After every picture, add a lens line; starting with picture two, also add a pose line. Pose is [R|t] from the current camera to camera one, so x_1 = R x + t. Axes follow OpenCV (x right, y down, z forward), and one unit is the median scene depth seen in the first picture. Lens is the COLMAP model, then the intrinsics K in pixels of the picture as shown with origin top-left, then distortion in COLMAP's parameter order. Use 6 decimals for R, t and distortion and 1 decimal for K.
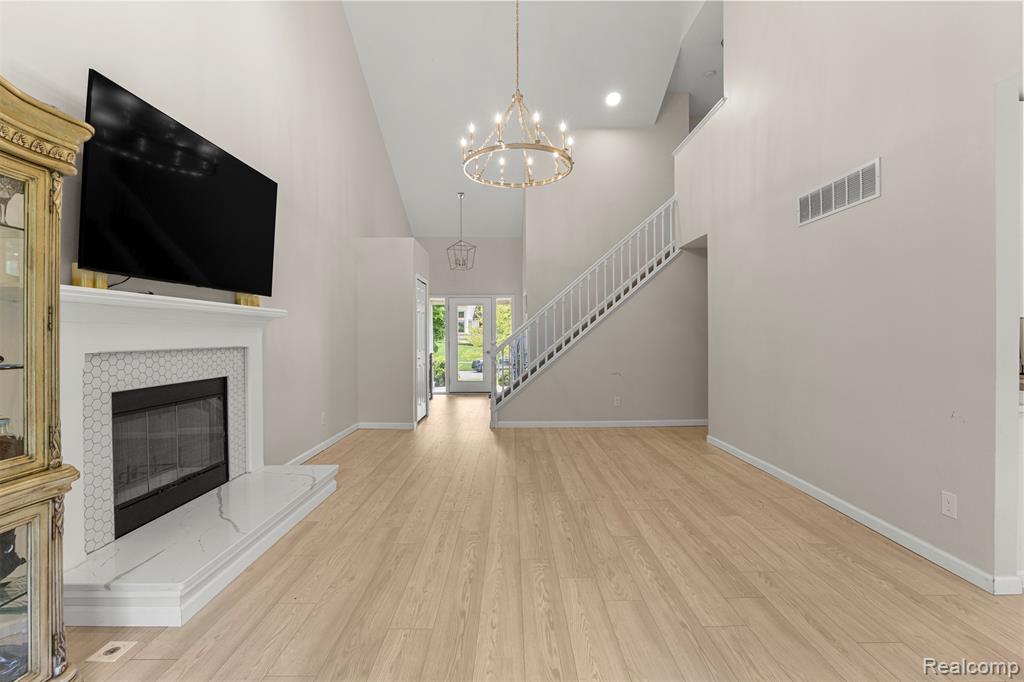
lens RADIAL K [[459.3, 0, 499.2], [0, 459.3, 341.7], [0, 0, 1]] dist [-0.009720, -0.000250]
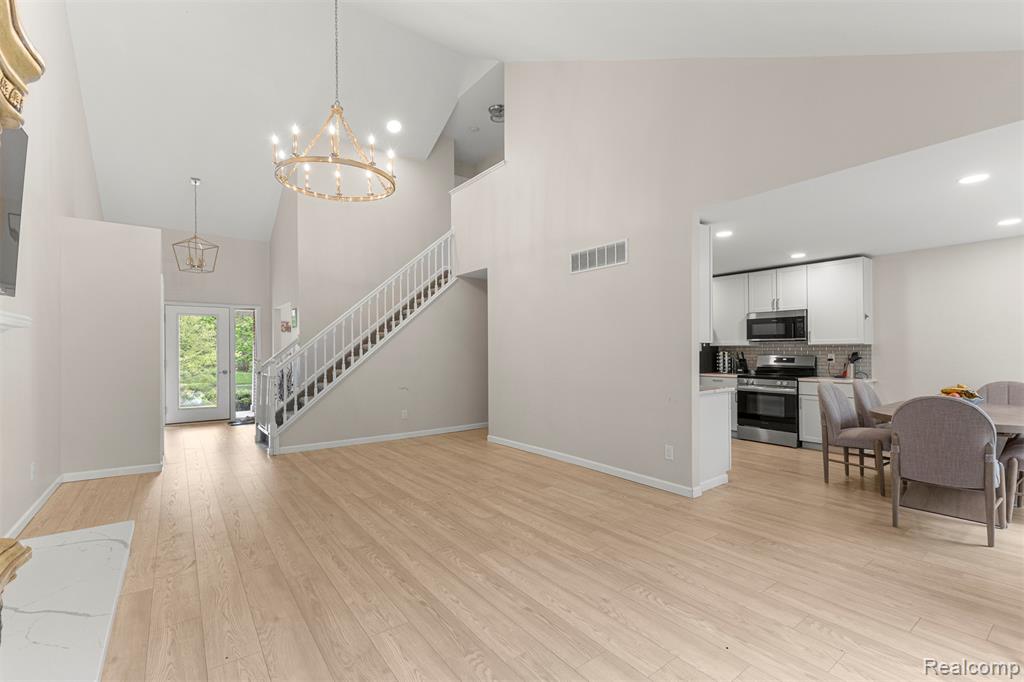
lens RADIAL K [[465.4, 0, 516.3], [0, 465.4, 354.3], [0, 0, 1]] dist [0.017507, -0.000861]
pose [[0.795516, -0.002168, 0.605928, -0.389565], [0.008033, 0.999943, -0.006969, 0.000637], [-0.605879, 0.010412, 0.795489, -0.031354]]
